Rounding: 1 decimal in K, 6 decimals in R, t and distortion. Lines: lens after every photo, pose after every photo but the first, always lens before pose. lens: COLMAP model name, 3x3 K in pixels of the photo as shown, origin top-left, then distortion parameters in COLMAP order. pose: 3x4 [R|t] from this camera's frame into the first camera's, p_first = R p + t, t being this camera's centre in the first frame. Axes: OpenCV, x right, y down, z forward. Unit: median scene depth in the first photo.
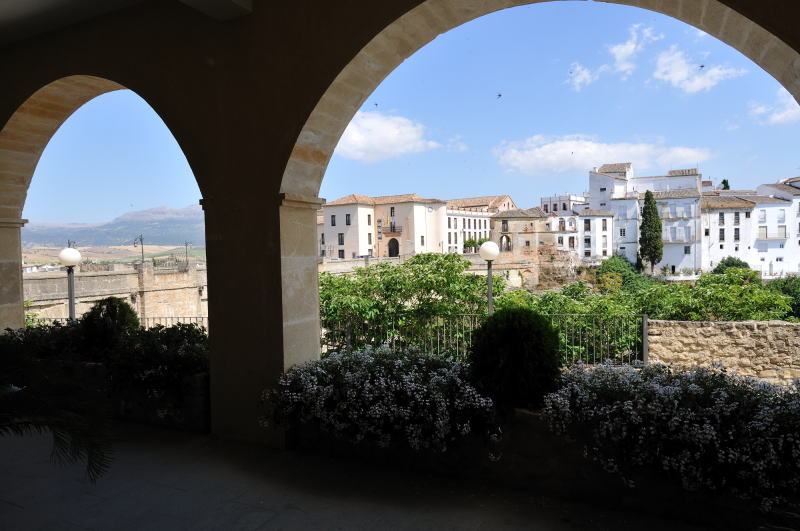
lens RADIAL K [[525.3, 0, 407.3], [0, 525.3, 265.1], [0, 0, 1]] dist [0.028389, -0.004430]
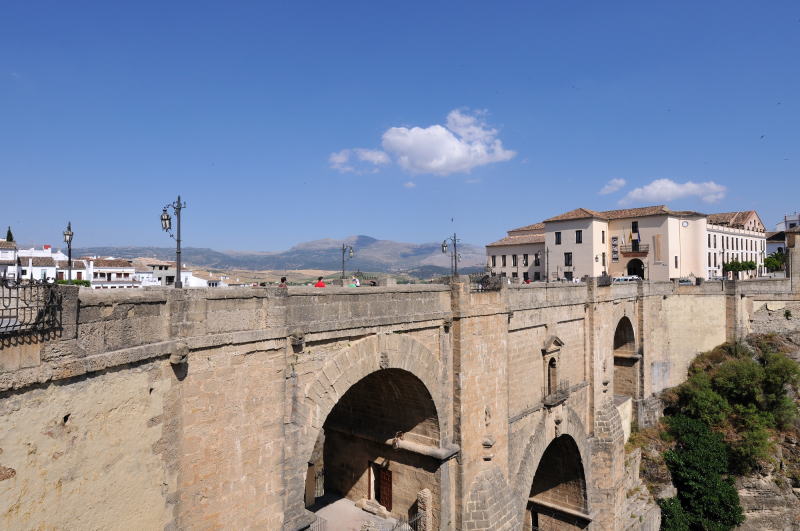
lens RADIAL K [[479.3, 0, 407.6], [0, 479.3, 266.0], [0, 0, 1]] dist [0.032218, -0.028792]
pose [[0.967593, 0.012726, -0.252194, -0.188532], [-0.026188, 0.998401, -0.050093, 0.007764], [0.251154, 0.055074, 0.966379, 0.182052]]
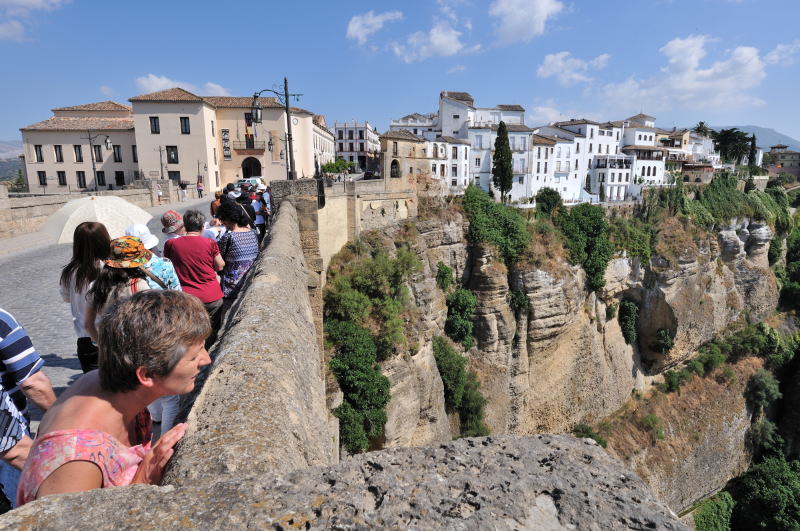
lens RADIAL K [[479.3, 0, 406.4], [0, 479.3, 265.6], [0, 0, 1]] dist [0.032218, -0.028792]
pose [[0.787061, -0.091848, 0.609999, -0.287847], [0.004555, 0.989692, 0.143142, 0.003298], [-0.616858, -0.109883, 0.779366, 0.339787]]
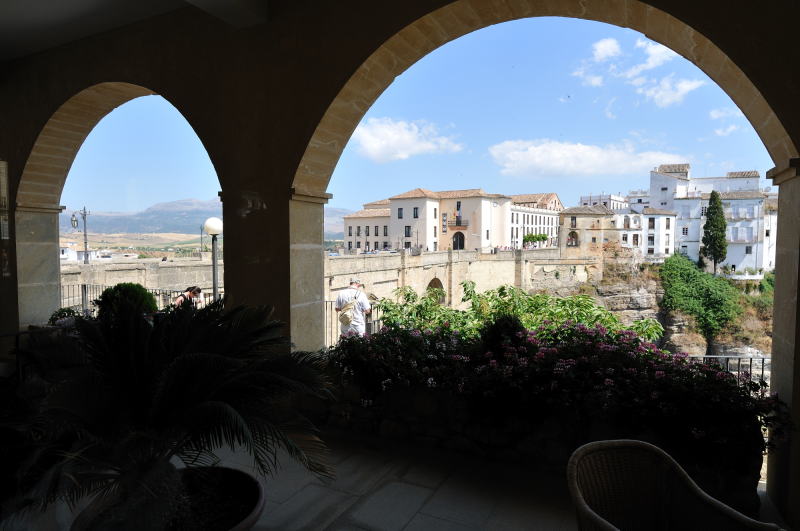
lens RADIAL K [[479.3, 0, 407.0], [0, 479.3, 266.4], [0, 0, 1]] dist [0.032218, -0.028792]
pose [[0.999713, 0.023860, 0.002138, -0.132763], [-0.023897, 0.999537, 0.018838, 0.001360], [-0.001688, -0.018884, 0.999820, 0.062475]]
